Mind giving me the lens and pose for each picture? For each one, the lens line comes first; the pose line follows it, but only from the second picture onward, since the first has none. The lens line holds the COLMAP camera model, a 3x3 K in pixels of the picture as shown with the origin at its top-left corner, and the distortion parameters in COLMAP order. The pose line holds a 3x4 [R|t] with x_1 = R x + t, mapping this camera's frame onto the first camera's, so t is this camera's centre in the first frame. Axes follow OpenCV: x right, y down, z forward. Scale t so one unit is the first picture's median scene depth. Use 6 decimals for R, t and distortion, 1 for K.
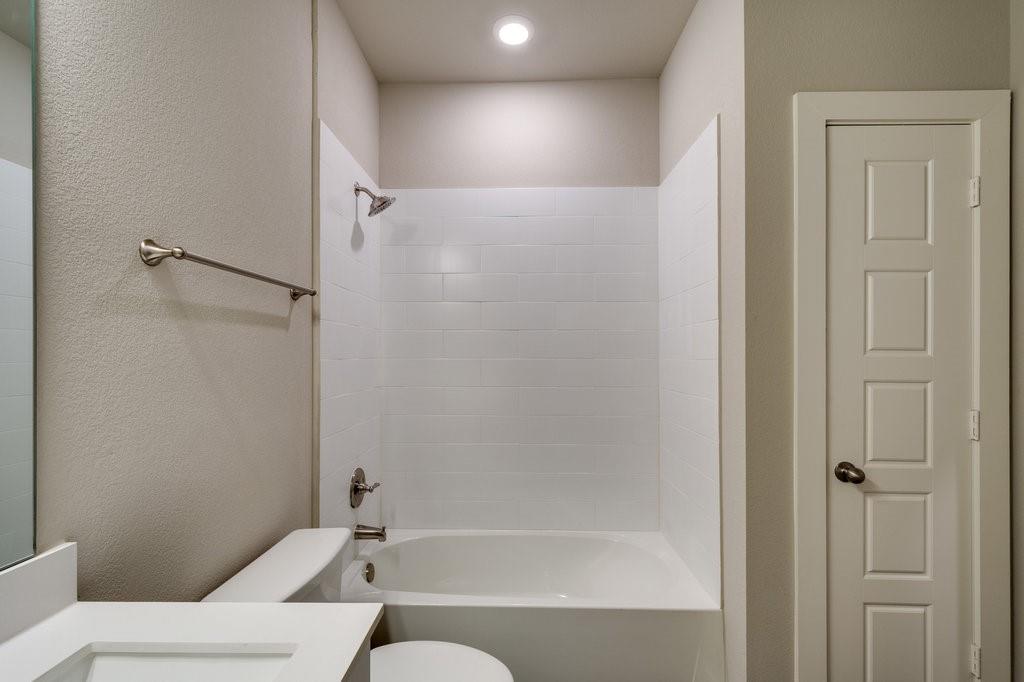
lens RADIAL K [[452.8, 0, 511.4], [0, 452.8, 348.9], [0, 0, 1]] dist [0.011162, -0.000504]
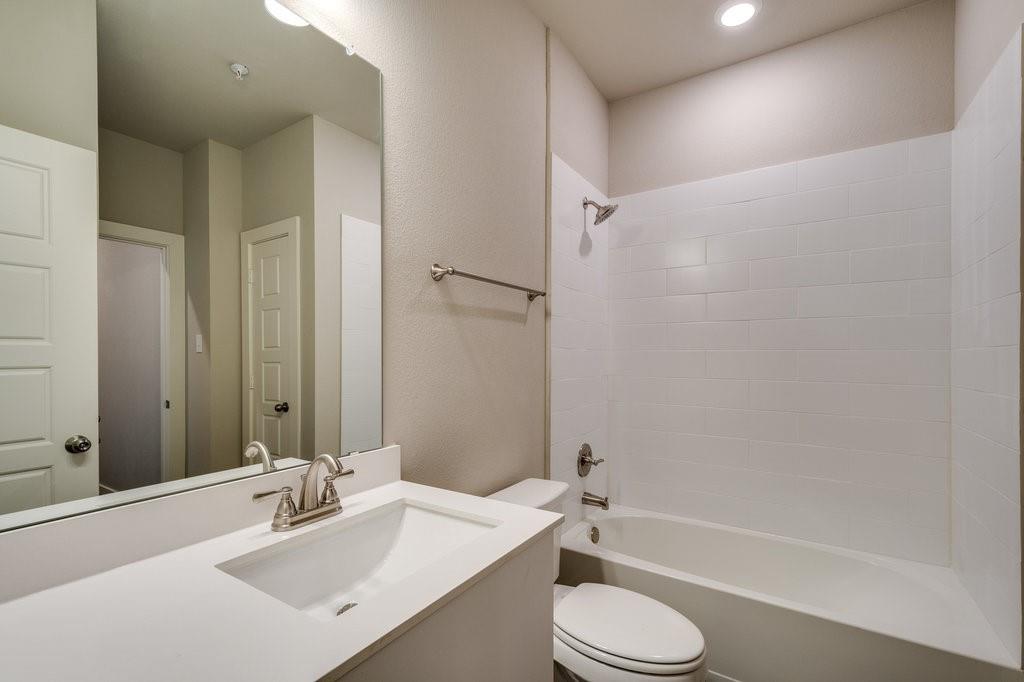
lens RADIAL K [[449.1, 0, 517.8], [0, 449.1, 350.7], [0, 0, 1]] dist [0.011080, -0.000378]
pose [[0.860680, -0.004463, -0.509127, 0.105609], [0.004213, 0.999990, -0.001644, 0.027978], [0.509129, -0.000729, 0.860690, -0.081516]]
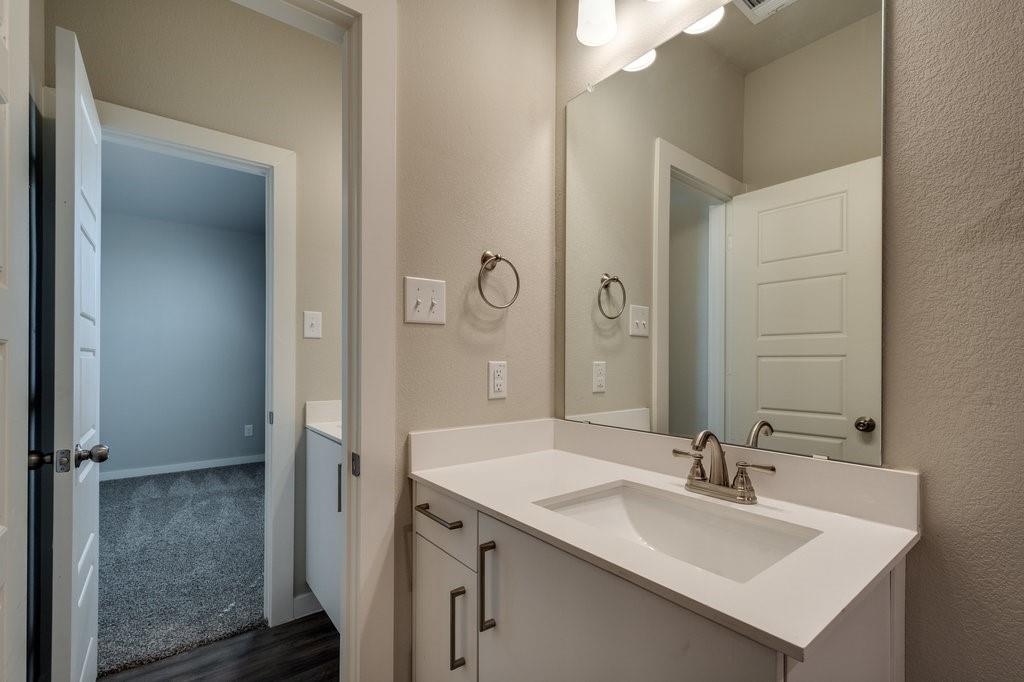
lens RADIAL K [[441.2, 0, 475.5], [0, 441.2, 361.1], [0, 0, 1]] dist [0.000267, -0.000116]
pose [[-0.800233, 0.005117, -0.599667, 0.171316], [0.008623, 0.999958, -0.002975, 0.058771], [0.599627, -0.007552, -0.800244, 0.448309]]
